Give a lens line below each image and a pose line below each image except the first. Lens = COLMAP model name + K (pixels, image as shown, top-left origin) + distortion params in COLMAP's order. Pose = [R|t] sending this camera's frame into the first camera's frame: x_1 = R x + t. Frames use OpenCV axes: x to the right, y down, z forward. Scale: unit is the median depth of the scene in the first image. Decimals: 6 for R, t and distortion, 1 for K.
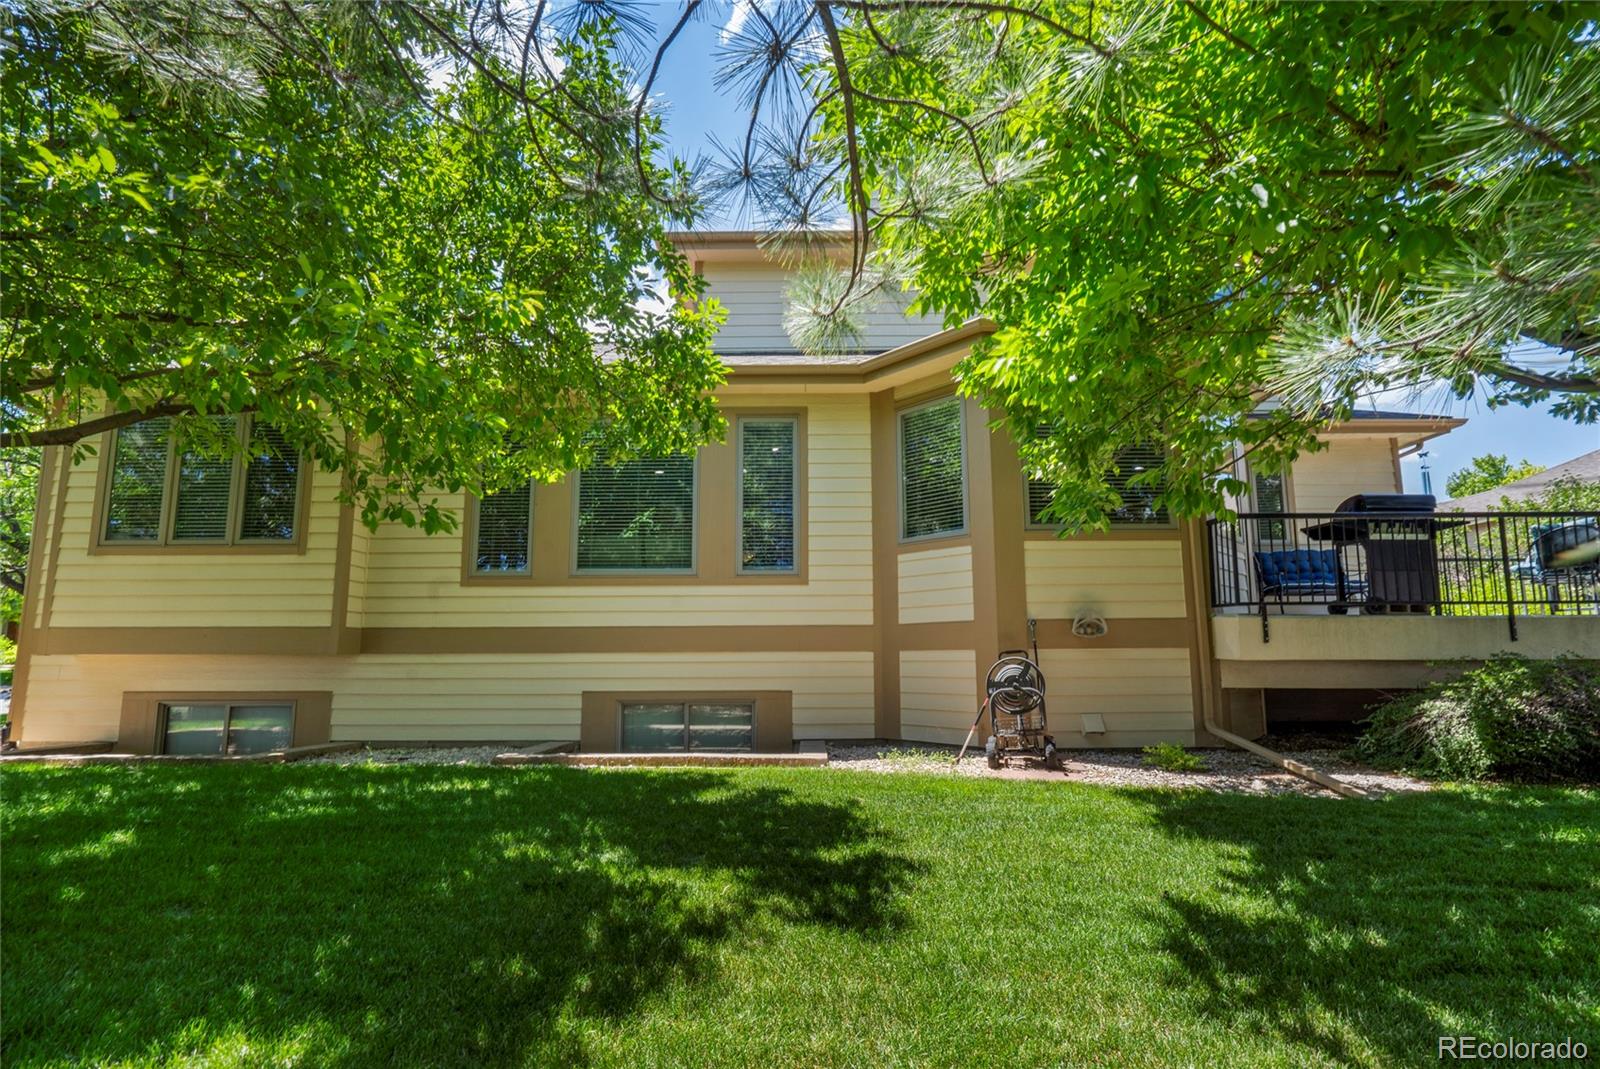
lens RADIAL K [[742.6, 0, 797.8], [0, 742.6, 526.6], [0, 0, 1]] dist [-0.001926, -0.000516]
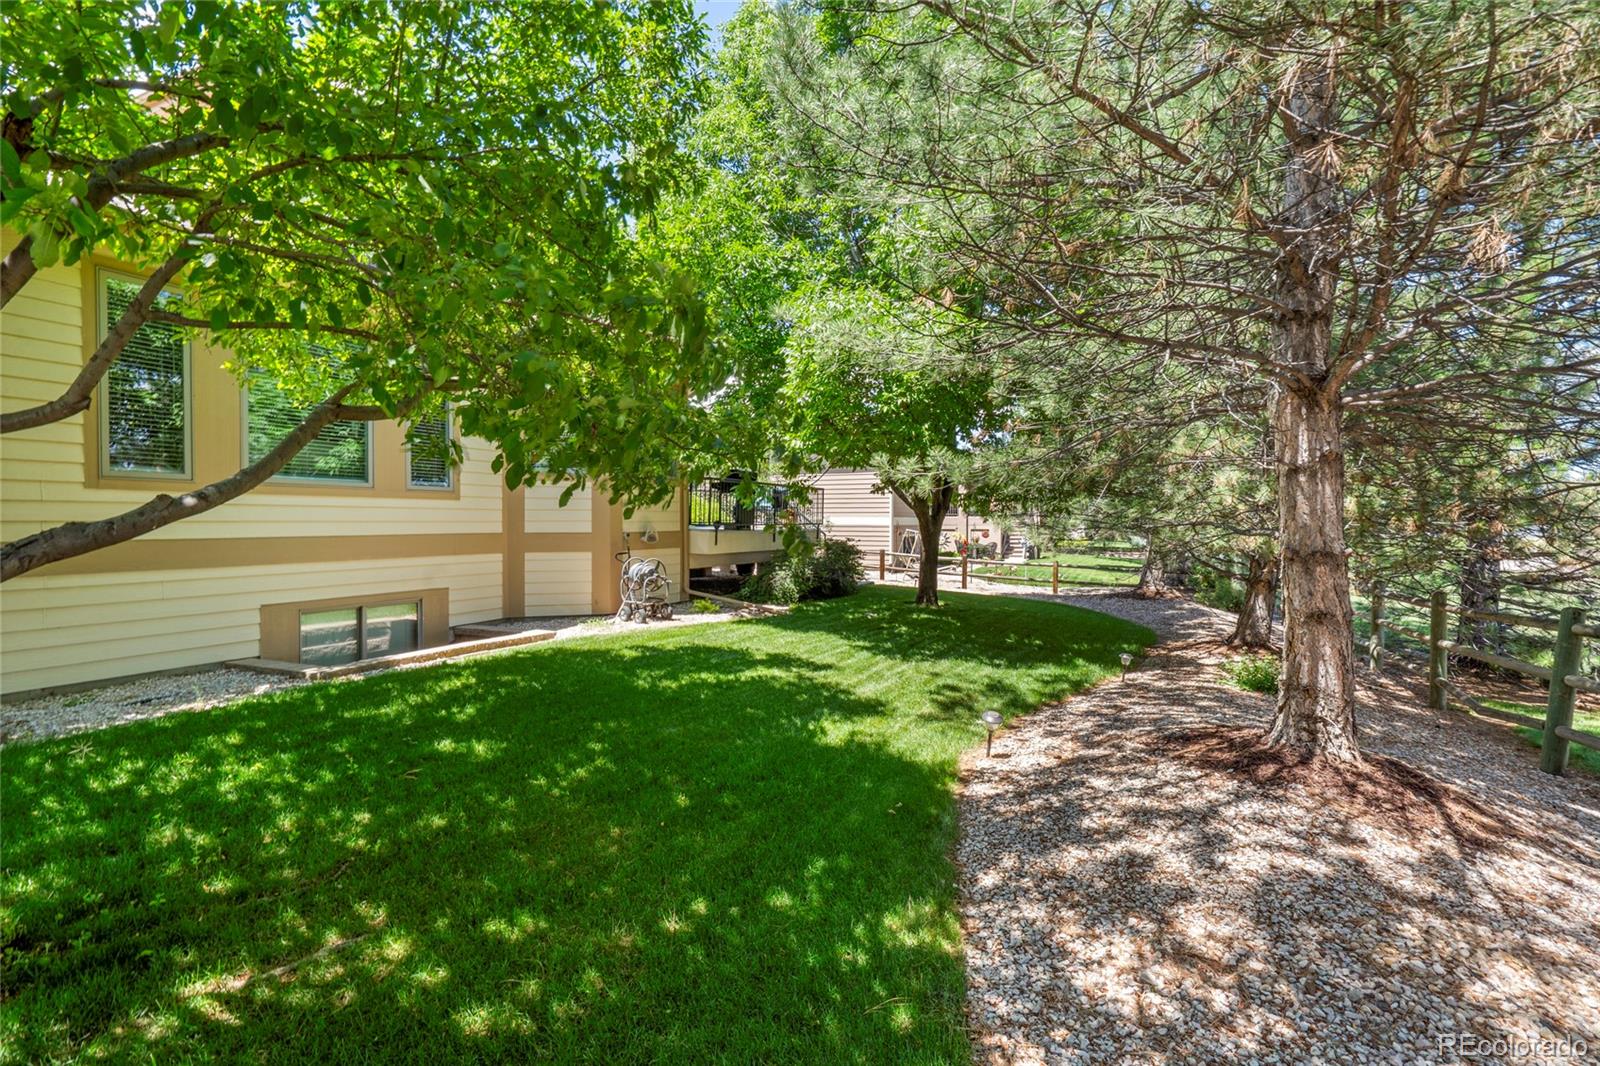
lens RADIAL K [[742.6, 0, 797.8], [0, 742.6, 525.1], [0, 0, 1]] dist [-0.001926, -0.000516]
pose [[0.467854, 0.002369, 0.883803, -0.779385], [-0.125638, 0.990019, 0.063854, -0.022567], [-0.874830, -0.140914, 0.463482, 0.004761]]
